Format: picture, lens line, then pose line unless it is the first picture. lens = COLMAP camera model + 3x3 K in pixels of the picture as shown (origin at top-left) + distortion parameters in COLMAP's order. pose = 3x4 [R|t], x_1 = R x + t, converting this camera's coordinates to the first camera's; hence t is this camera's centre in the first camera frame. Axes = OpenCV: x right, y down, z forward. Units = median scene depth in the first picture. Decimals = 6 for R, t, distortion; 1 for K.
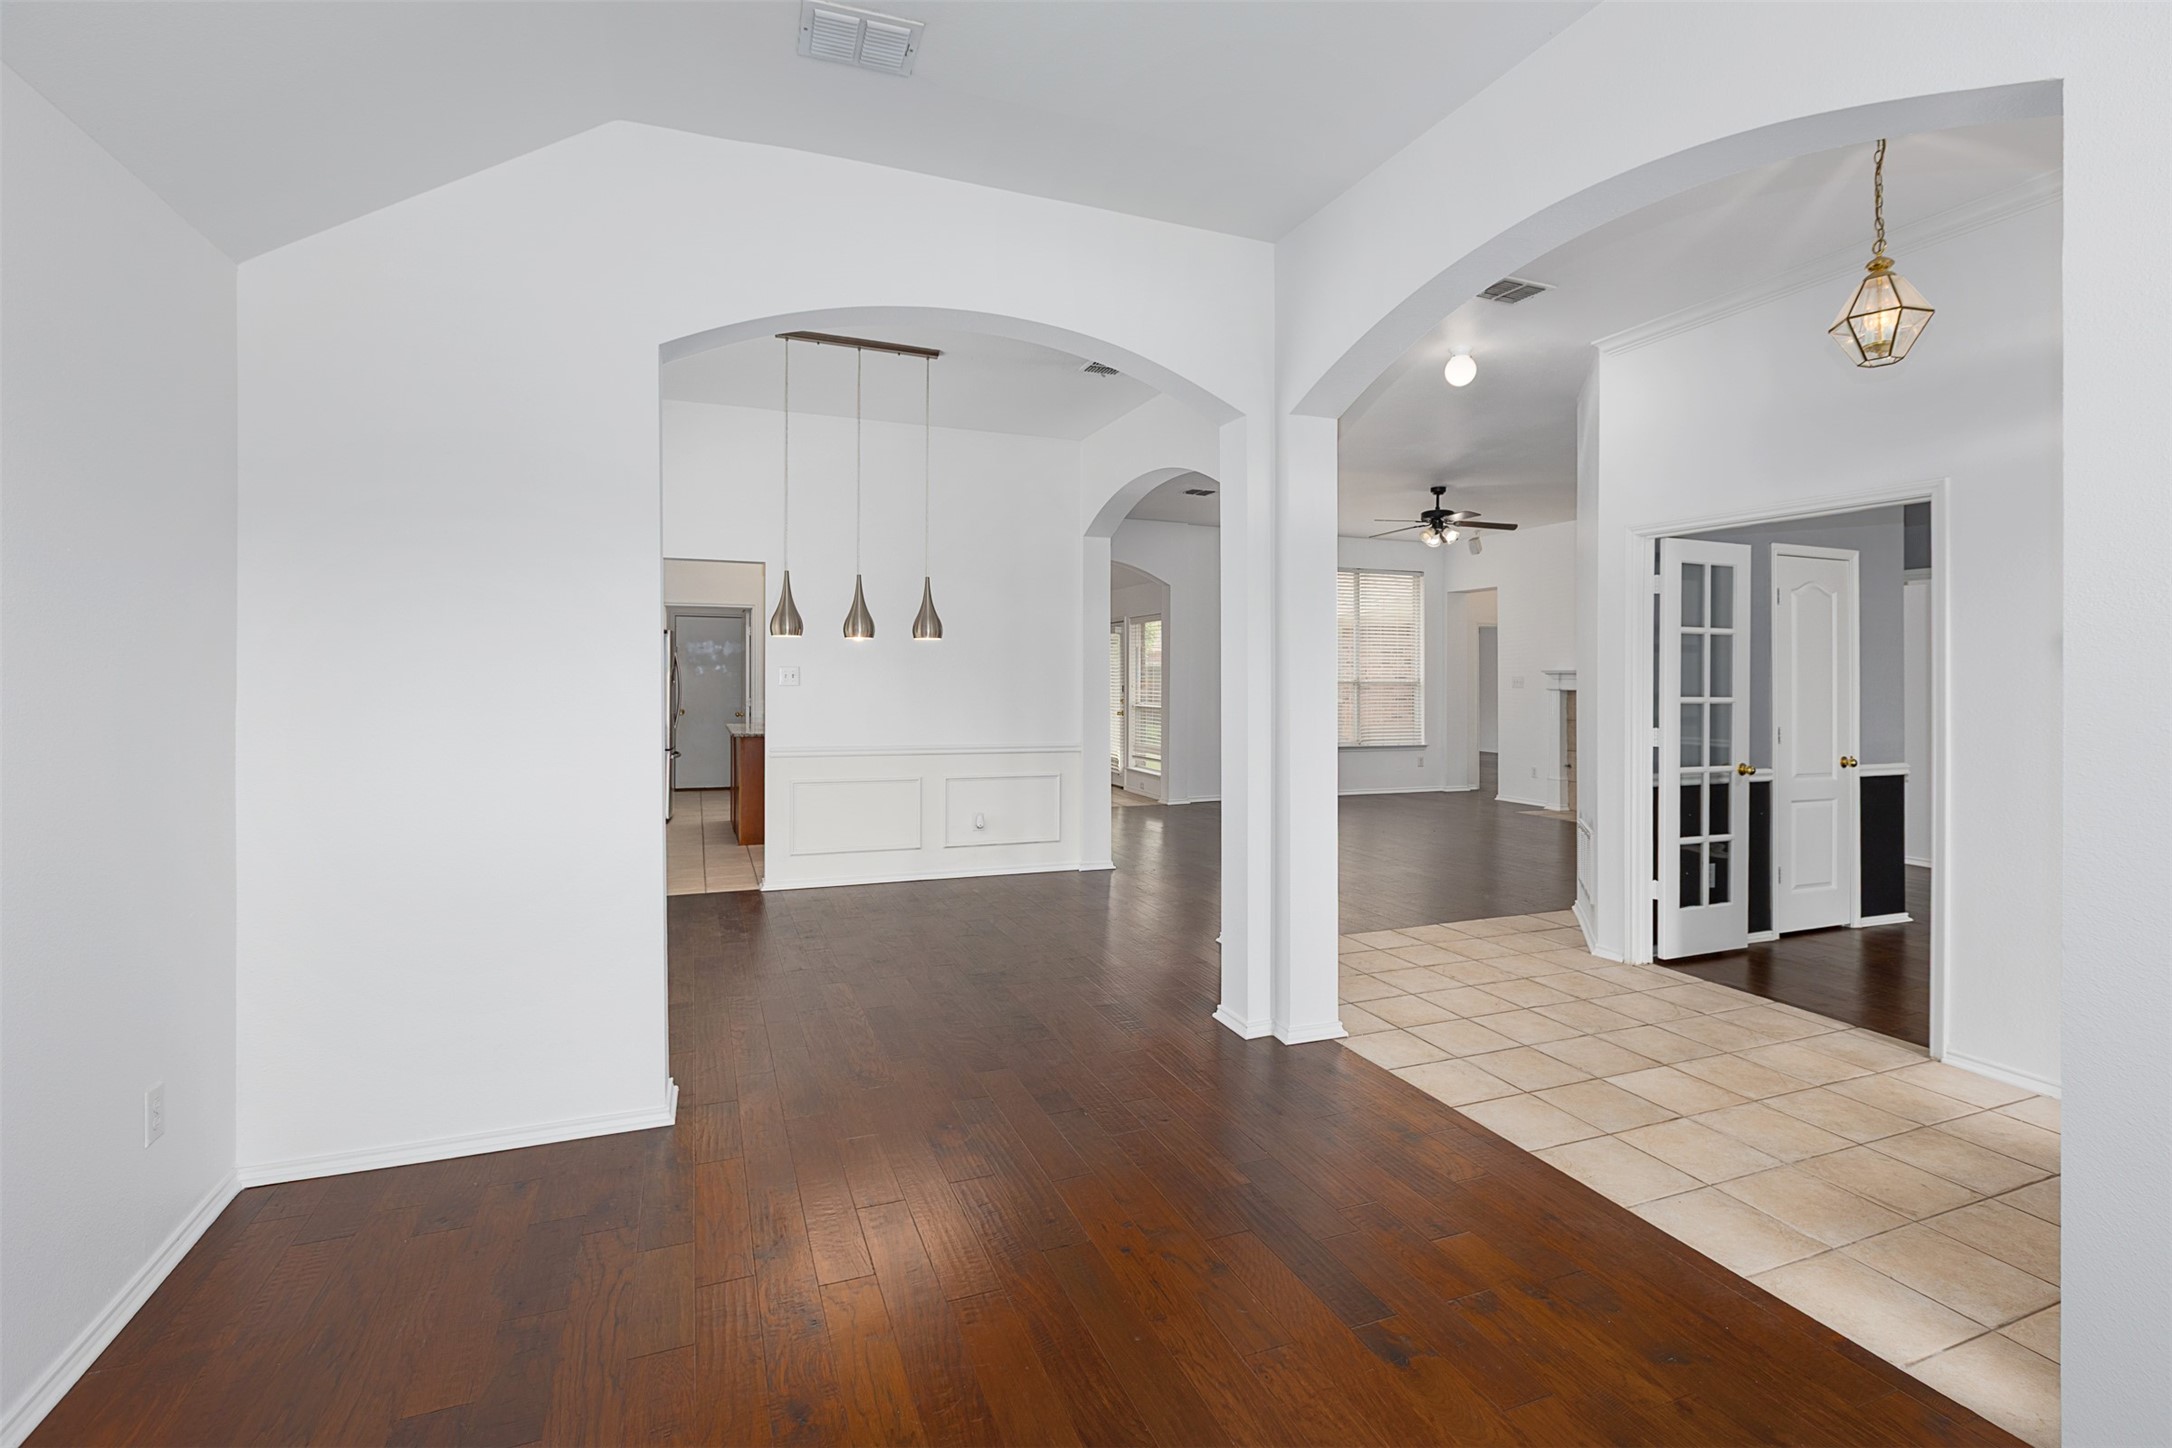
lens RADIAL K [[977.9, 0, 1097.4], [0, 977.9, 695.3], [0, 0, 1]] dist [-0.002016, -0.000094]
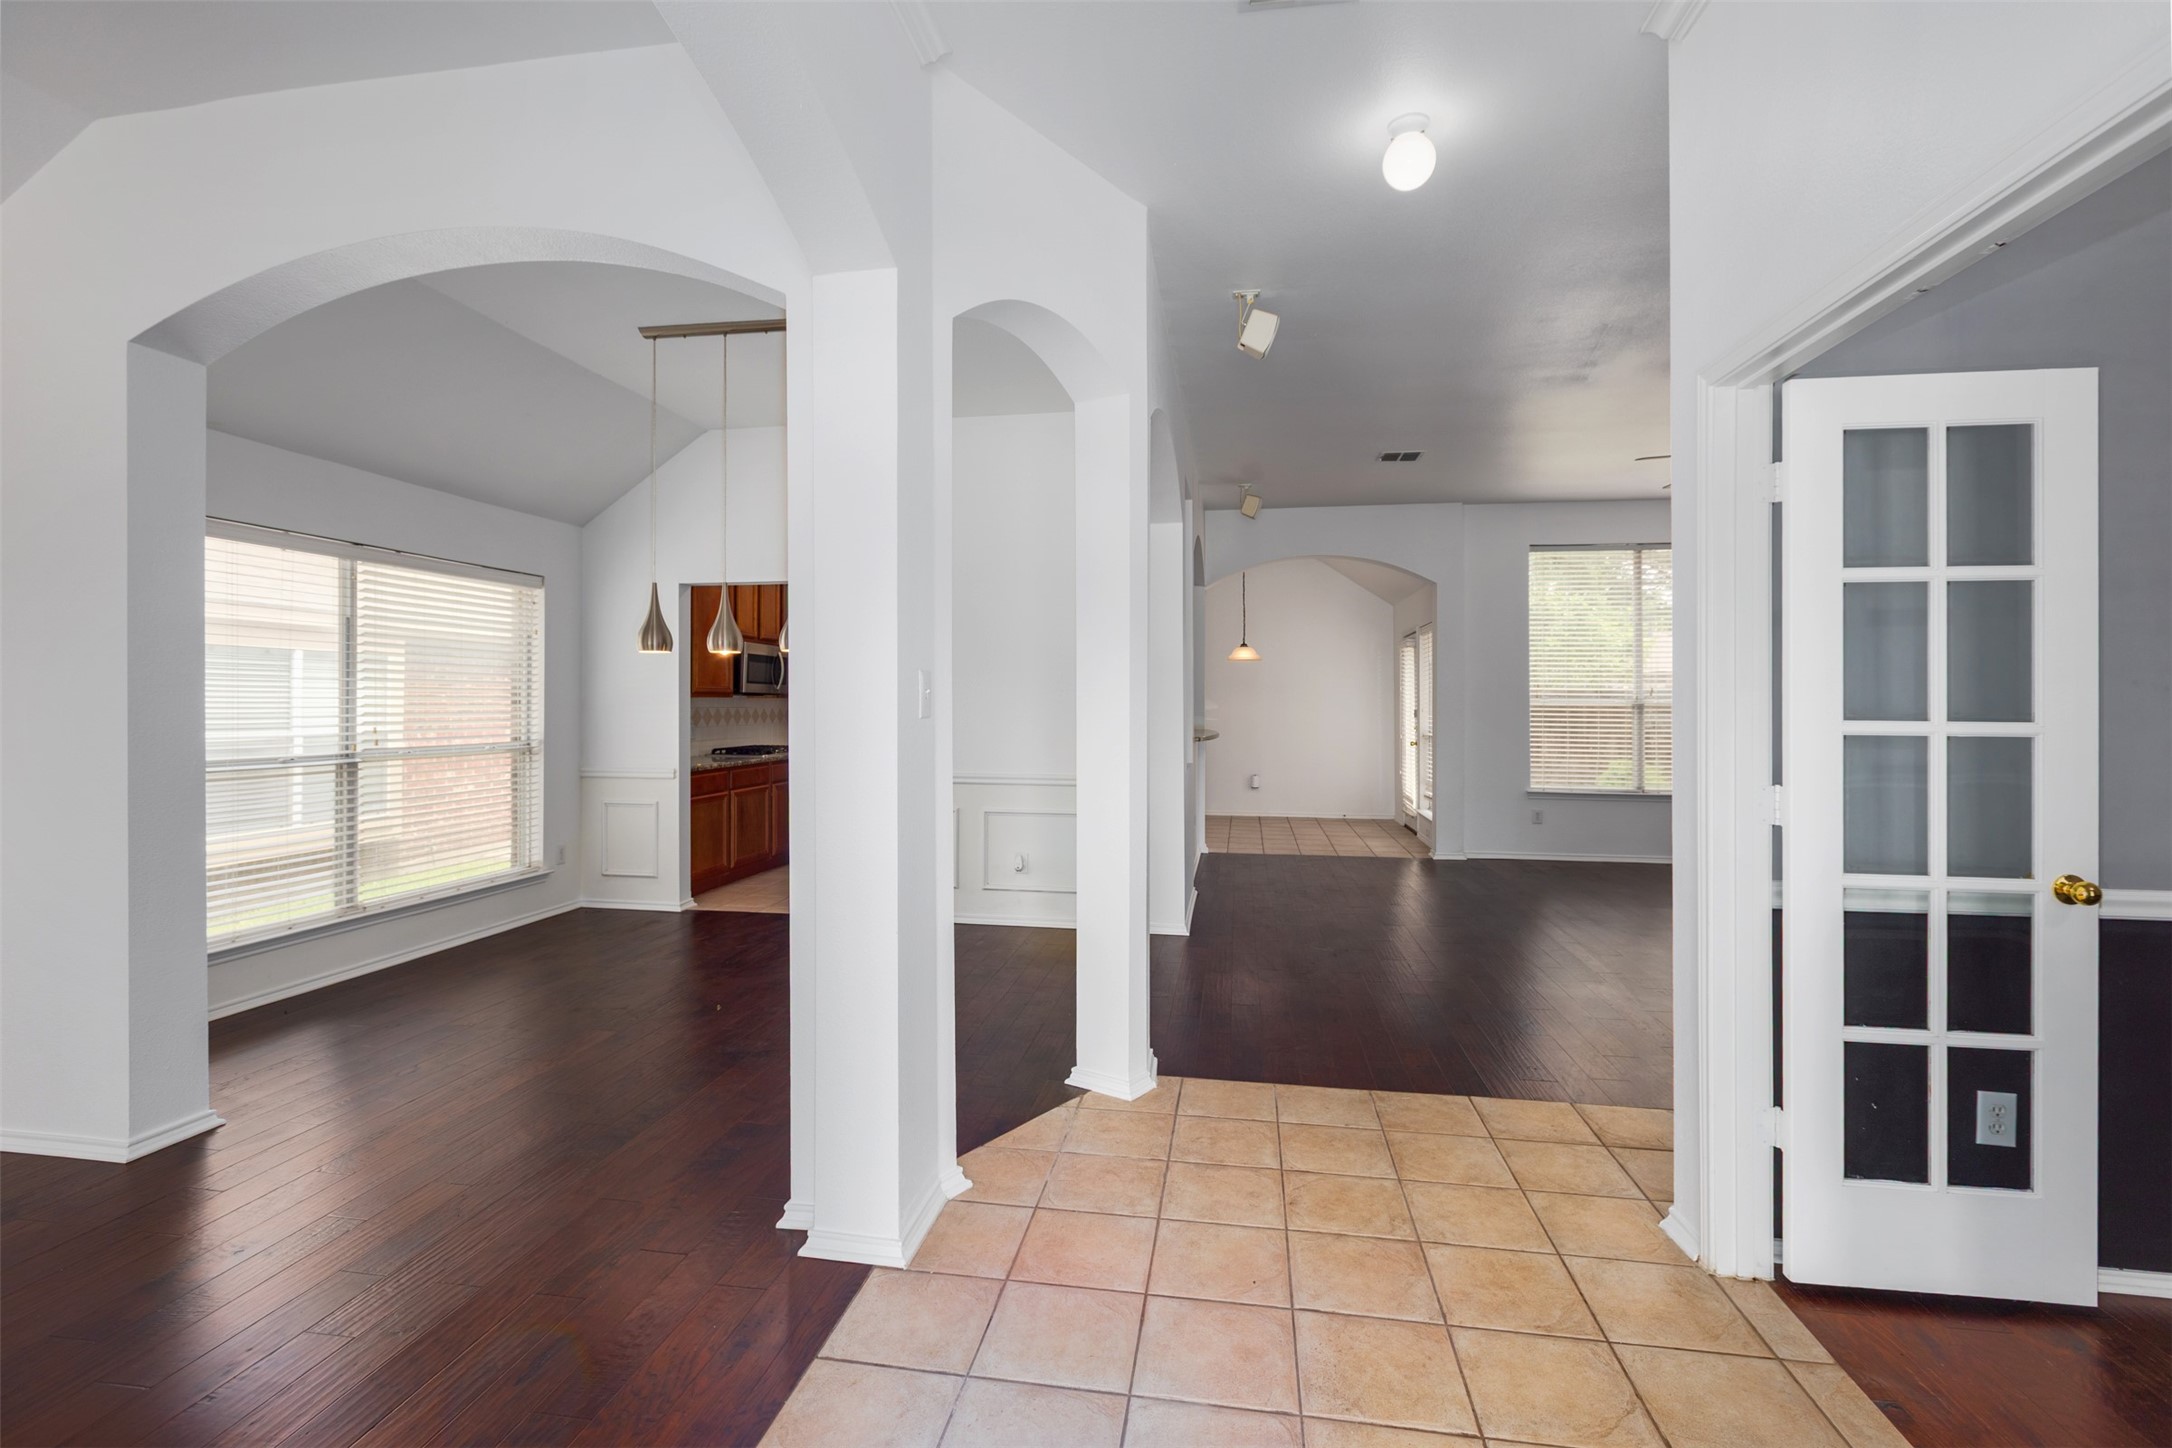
lens RADIAL K [[961.3, 0, 1082.1], [0, 961.3, 703.5], [0, 0, 1]] dist [-0.001098, 0.000698]
pose [[0.855729, -0.004185, -0.517407, 0.507485], [-0.006254, 0.999811, -0.018430, 0.004279], [0.517387, 0.019007, 0.855541, 0.410067]]
